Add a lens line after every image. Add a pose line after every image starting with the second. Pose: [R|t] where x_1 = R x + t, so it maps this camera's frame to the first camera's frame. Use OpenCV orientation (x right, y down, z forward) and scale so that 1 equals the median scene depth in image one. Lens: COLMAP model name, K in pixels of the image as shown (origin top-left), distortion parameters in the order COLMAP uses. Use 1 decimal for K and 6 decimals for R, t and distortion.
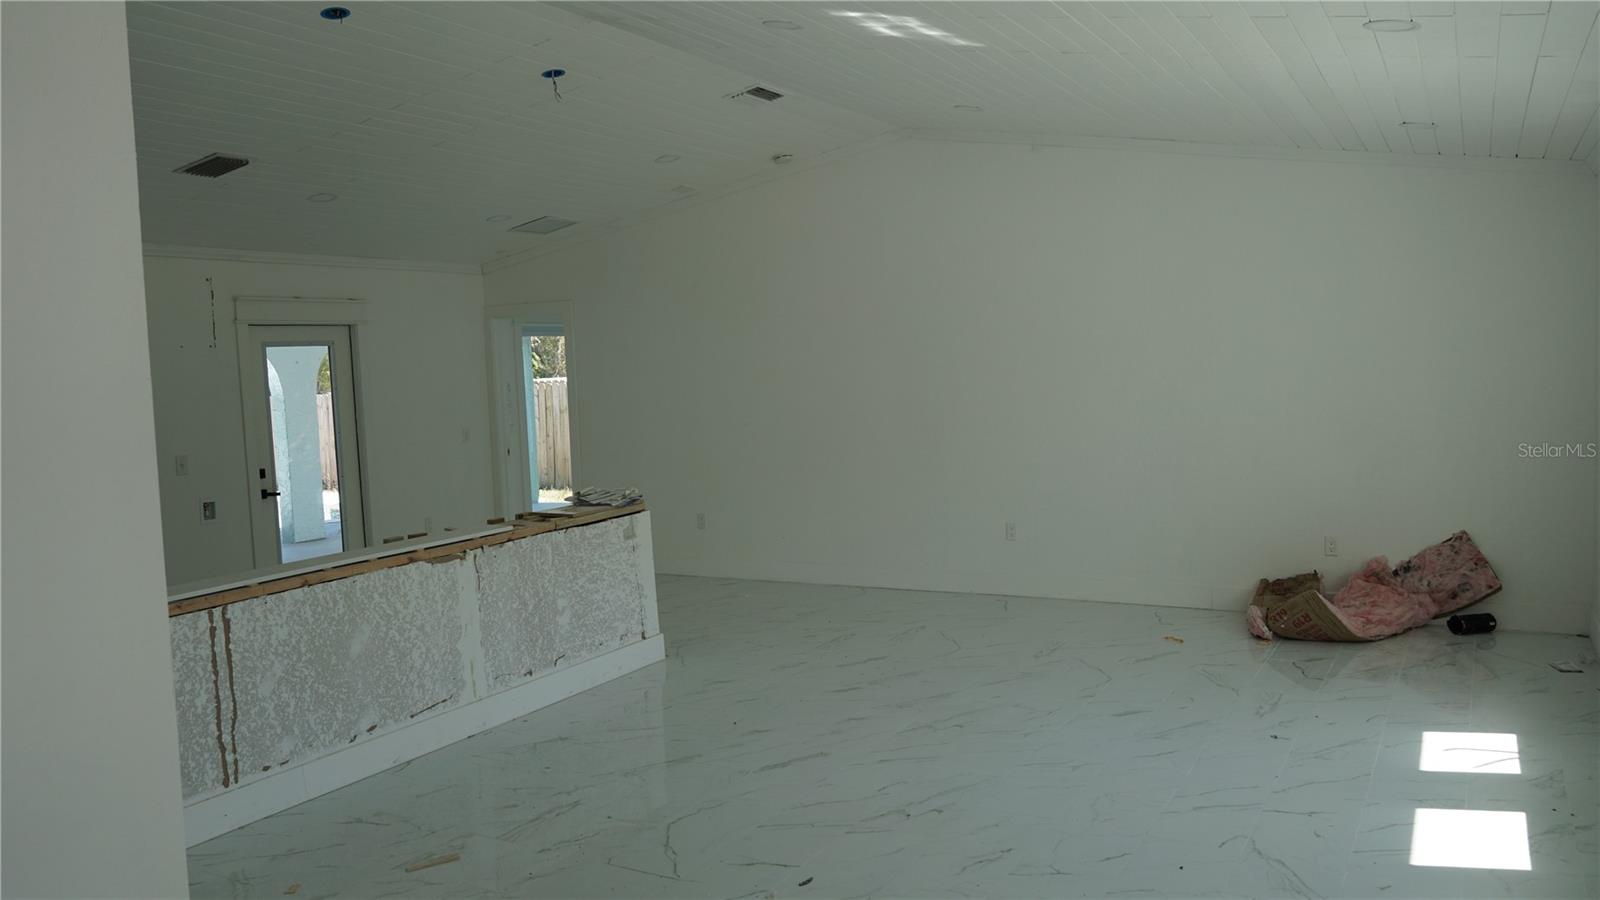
lens RADIAL K [[1291.4, 0, 802.6], [0, 1291.4, 450.5], [0, 0, 1]] dist [-0.003304, 0.027043]
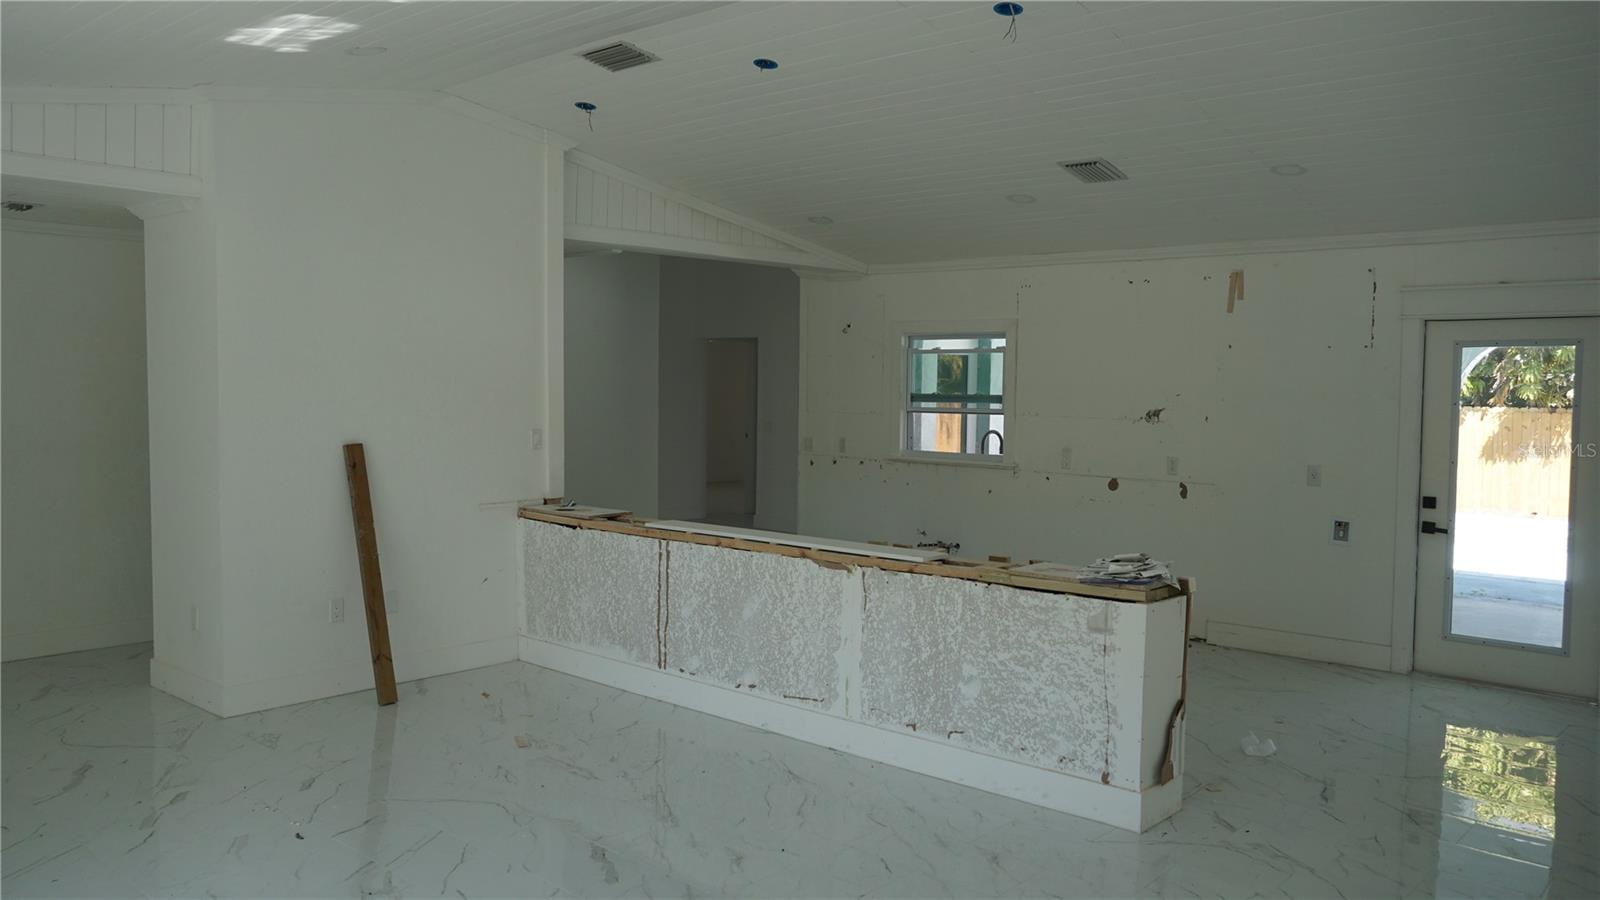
lens RADIAL K [[1291.4, 0, 801.8], [0, 1291.4, 447.1], [0, 0, 1]] dist [-0.003304, 0.027043]
pose [[-0.265672, 0.087904, -0.960047, 0.689936], [-0.070019, 0.991445, 0.110155, -0.116975], [0.961517, 0.096487, -0.257244, 1.230291]]
